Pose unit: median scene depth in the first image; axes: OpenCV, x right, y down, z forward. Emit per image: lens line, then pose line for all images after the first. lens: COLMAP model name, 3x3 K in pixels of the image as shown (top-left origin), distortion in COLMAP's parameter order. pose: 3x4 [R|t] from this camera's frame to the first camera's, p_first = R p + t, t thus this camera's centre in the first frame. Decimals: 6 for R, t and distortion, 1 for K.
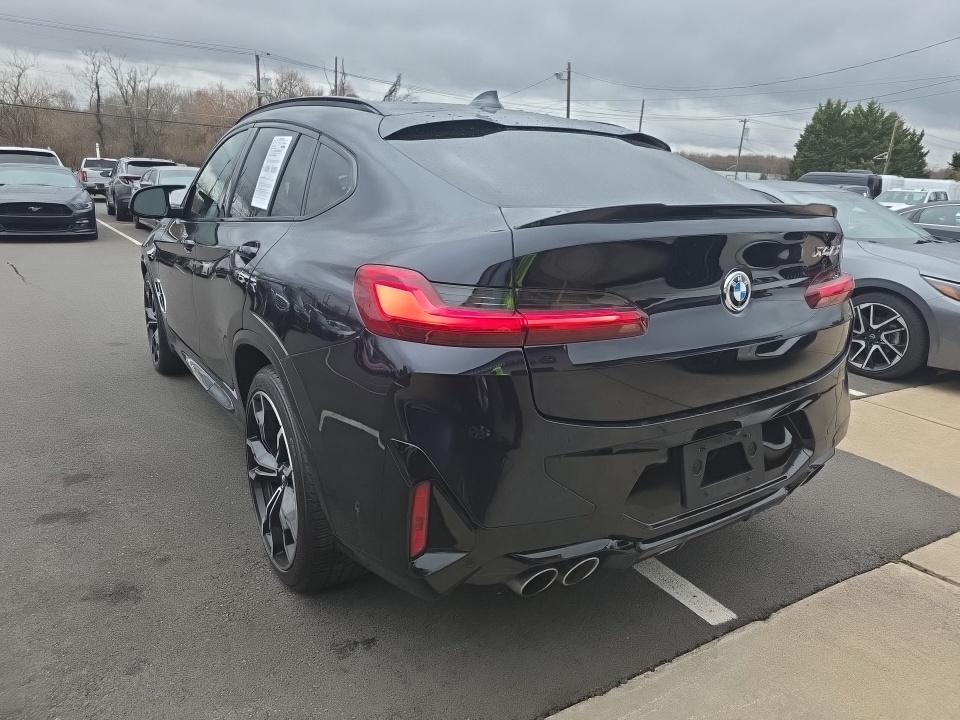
lens RADIAL K [[643.0, 0, 487.1], [0, 643.0, 353.4], [0, 0, 1]] dist [0.024594, -0.009068]
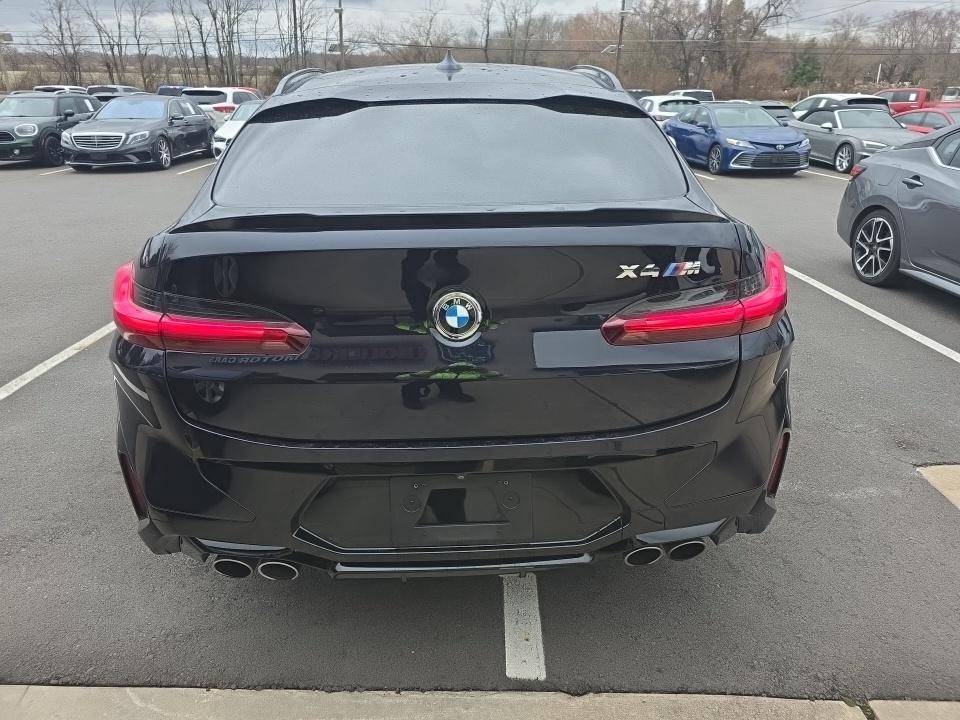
lens RADIAL K [[643.0, 0, 484.0], [0, 643.0, 355.5], [0, 0, 1]] dist [0.024594, -0.009068]
pose [[0.856671, 0.160588, -0.490231, 0.681175], [-0.104661, 0.984653, 0.139655, -0.135193], [0.505134, -0.068330, 0.860332, 0.245306]]
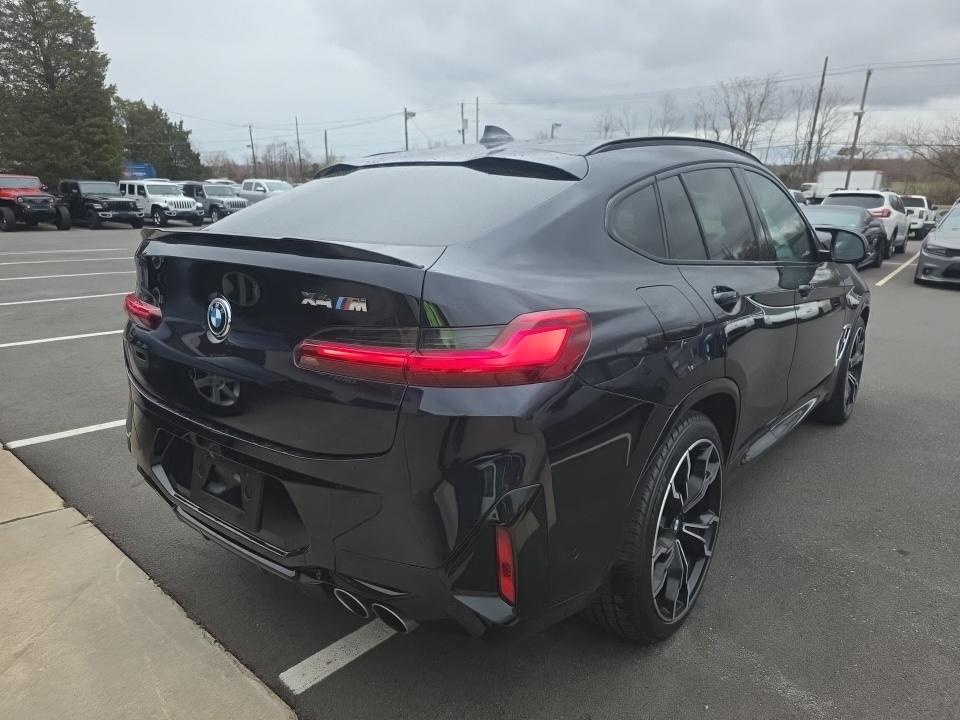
lens RADIAL K [[643.0, 0, 474.1], [0, 643.0, 363.2], [0, 0, 1]] dist [0.024594, -0.009068]
pose [[0.311819, 0.211620, -0.926275, 1.209593], [-0.250382, 0.958724, 0.134746, -0.217458], [0.916557, 0.189906, 0.351935, 0.833242]]
